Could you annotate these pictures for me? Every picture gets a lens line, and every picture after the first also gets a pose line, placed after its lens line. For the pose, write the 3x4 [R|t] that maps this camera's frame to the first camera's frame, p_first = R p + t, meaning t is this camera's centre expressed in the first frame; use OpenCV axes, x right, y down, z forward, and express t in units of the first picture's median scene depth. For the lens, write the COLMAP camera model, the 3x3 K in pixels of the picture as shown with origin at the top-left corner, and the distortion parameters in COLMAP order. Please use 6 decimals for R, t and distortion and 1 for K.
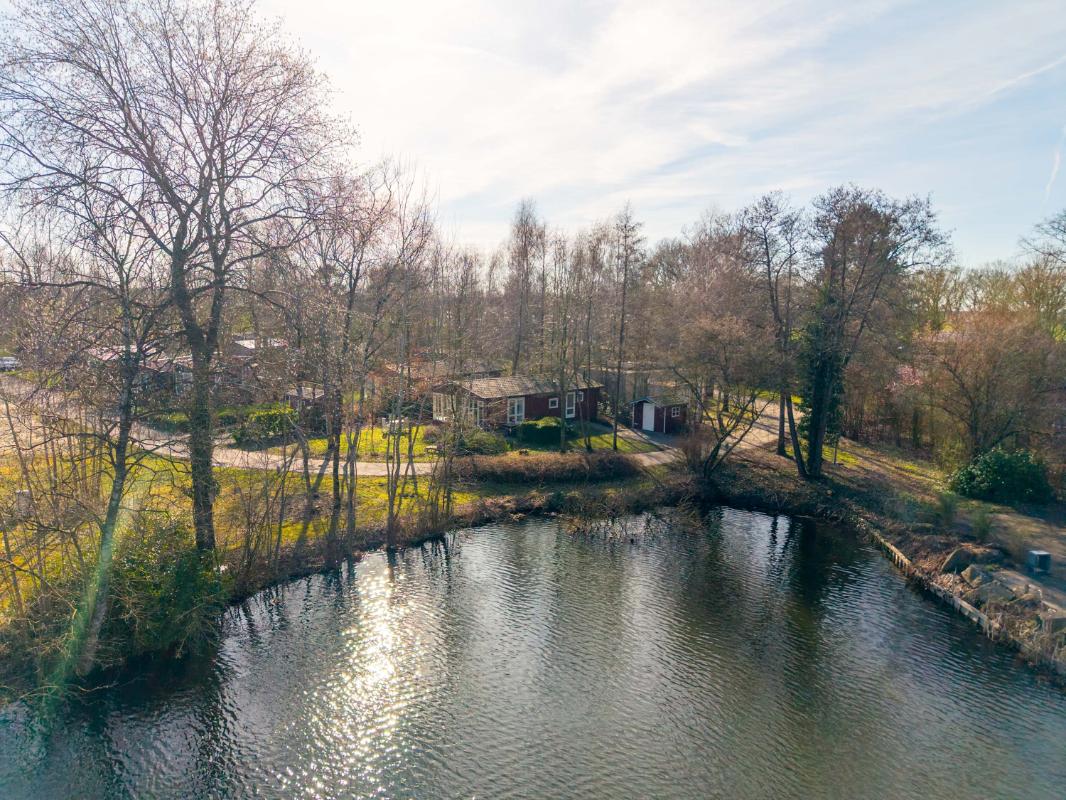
lens RADIAL K [[721.5, 0, 551.5], [0, 721.5, 403.3], [0, 0, 1]] dist [0.007079, 0.001084]
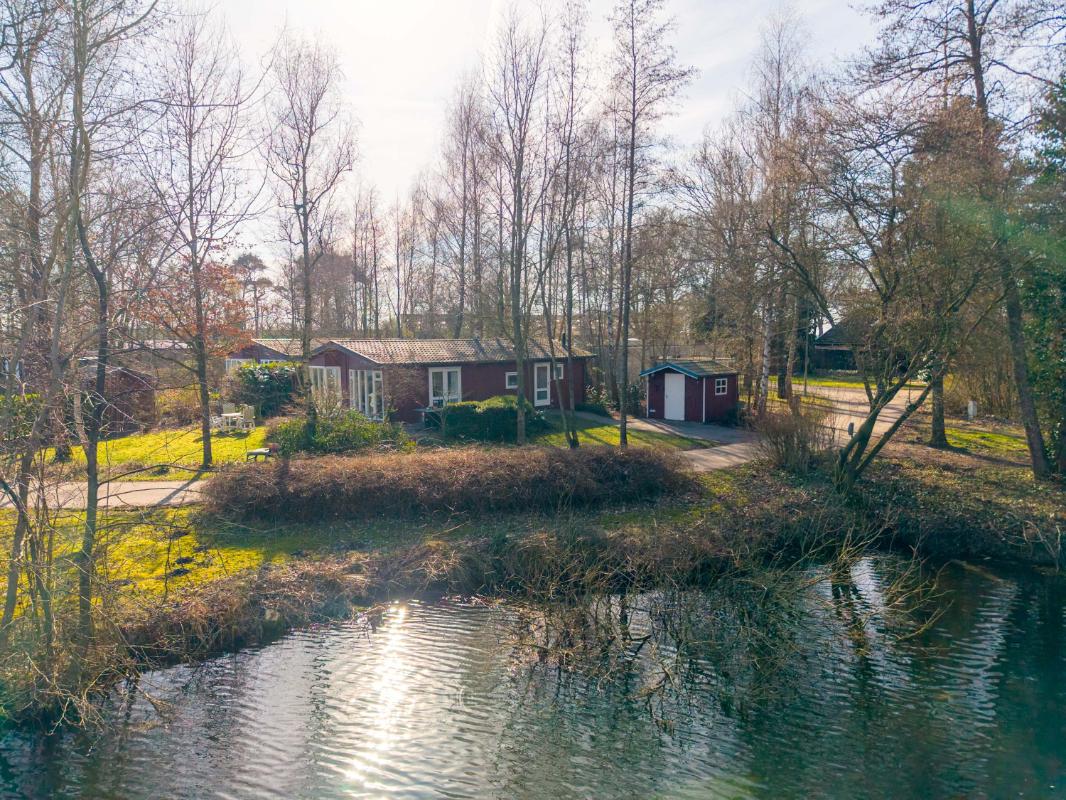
lens RADIAL K [[721.5, 0, 551.5], [0, 721.5, 403.3], [0, 0, 1]] dist [0.007079, 0.001084]
pose [[0.999430, -0.028508, 0.018100, 0.031781], [0.029315, 0.998509, -0.046047, 0.064402], [-0.016760, 0.046552, 0.998775, 0.558312]]
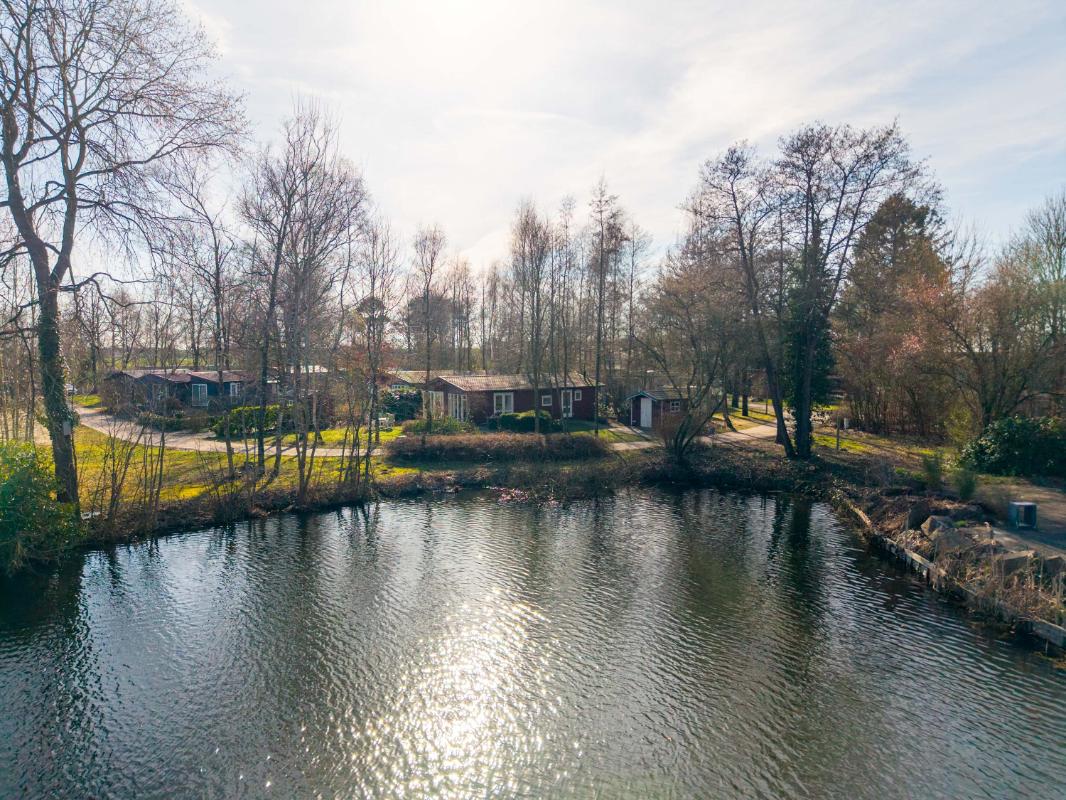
lens RADIAL K [[721.5, 0, 551.5], [0, 721.5, 403.3], [0, 0, 1]] dist [0.007079, 0.001084]
pose [[0.993753, -0.014831, -0.110615, 0.156217], [0.006714, 0.997280, -0.073396, 0.100195], [0.111403, 0.072195, 0.991149, 0.075473]]
